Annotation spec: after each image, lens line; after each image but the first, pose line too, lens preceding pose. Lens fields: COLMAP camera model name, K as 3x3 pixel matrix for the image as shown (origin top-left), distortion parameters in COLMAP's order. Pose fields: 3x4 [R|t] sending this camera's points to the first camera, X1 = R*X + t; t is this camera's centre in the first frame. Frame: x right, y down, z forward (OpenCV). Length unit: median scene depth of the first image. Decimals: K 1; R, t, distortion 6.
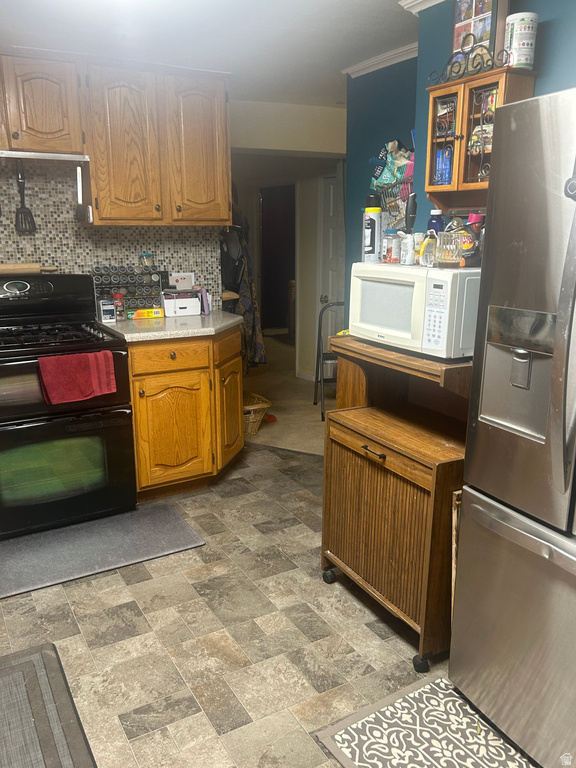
lens RADIAL K [[623.2, 0, 287.1], [0, 623.2, 385.1], [0, 0, 1]] dist [-0.005068, -0.002084]
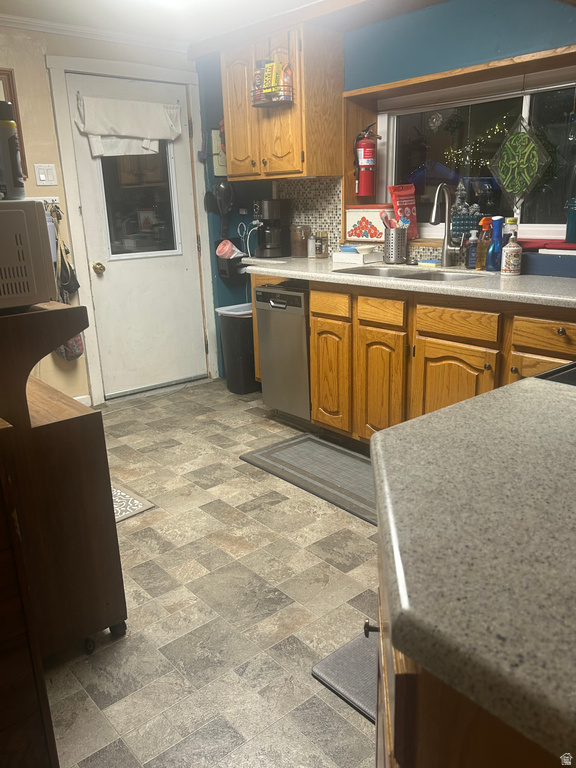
lens RADIAL K [[623.2, 0, 288.3], [0, 623.2, 383.9], [0, 0, 1]] dist [-0.005068, -0.002084]
pose [[-0.984273, 0.059935, -0.166178, -0.031240], [-0.033479, 0.860354, 0.508597, -0.378236], [0.173455, 0.506162, -0.844816, 1.739823]]
